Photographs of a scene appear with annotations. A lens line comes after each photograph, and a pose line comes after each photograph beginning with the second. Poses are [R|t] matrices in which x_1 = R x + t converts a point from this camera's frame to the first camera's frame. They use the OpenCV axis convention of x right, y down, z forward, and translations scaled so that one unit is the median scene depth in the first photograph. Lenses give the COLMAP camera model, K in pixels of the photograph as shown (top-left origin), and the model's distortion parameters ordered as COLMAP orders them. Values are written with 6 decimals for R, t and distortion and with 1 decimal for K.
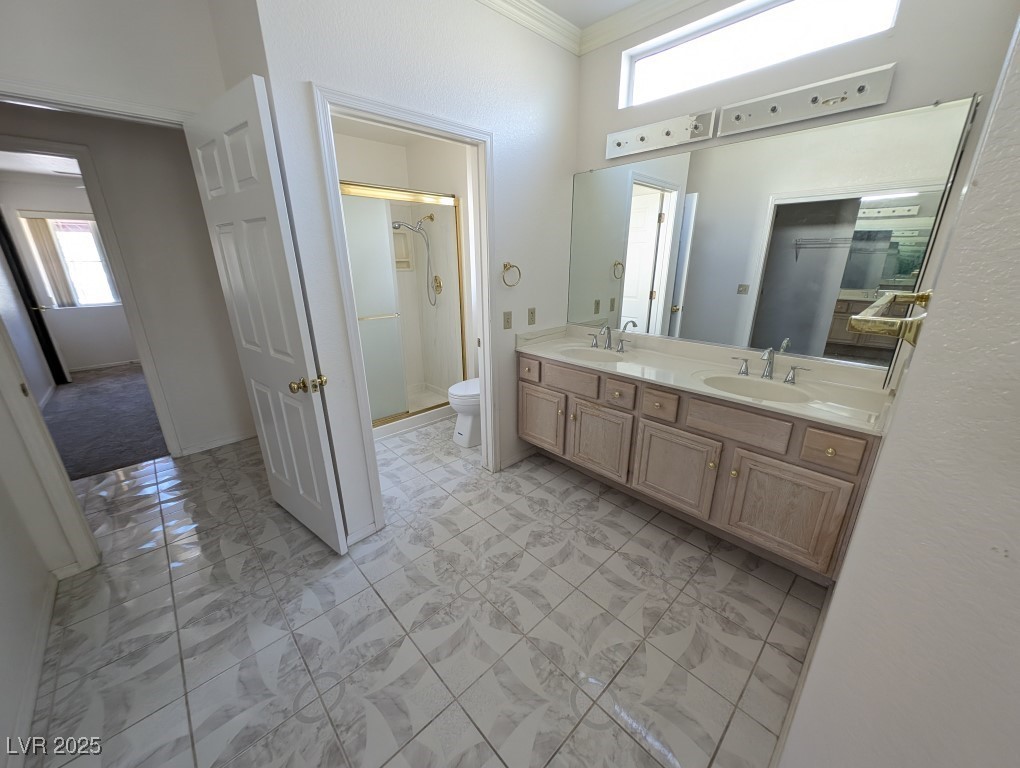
lens RADIAL K [[382.5, 0, 513.3], [0, 382.5, 382.5], [0, 0, 1]] dist [0.015843, -0.005311]
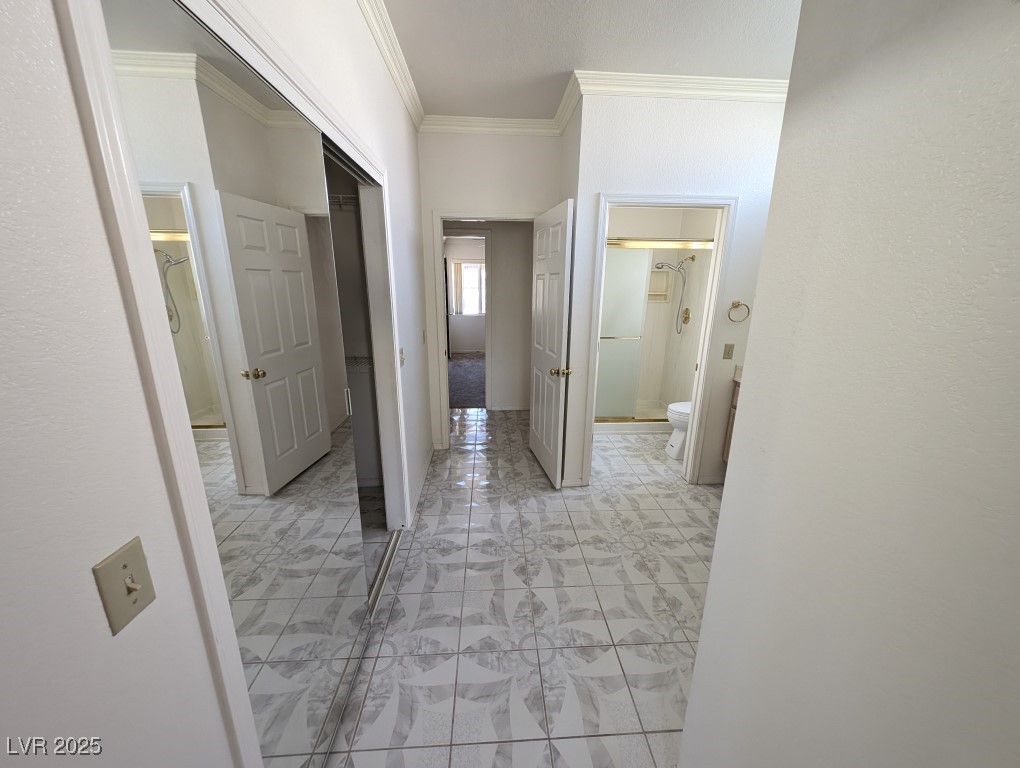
lens RADIAL K [[382.5, 0, 513.3], [0, 382.5, 382.5], [0, 0, 1]] dist [0.015843, -0.005311]
pose [[0.766229, 0.176128, -0.617958, 0.298046], [-0.216628, 0.976207, 0.009630, 0.071800], [0.604951, 0.126488, 0.786152, -0.355108]]
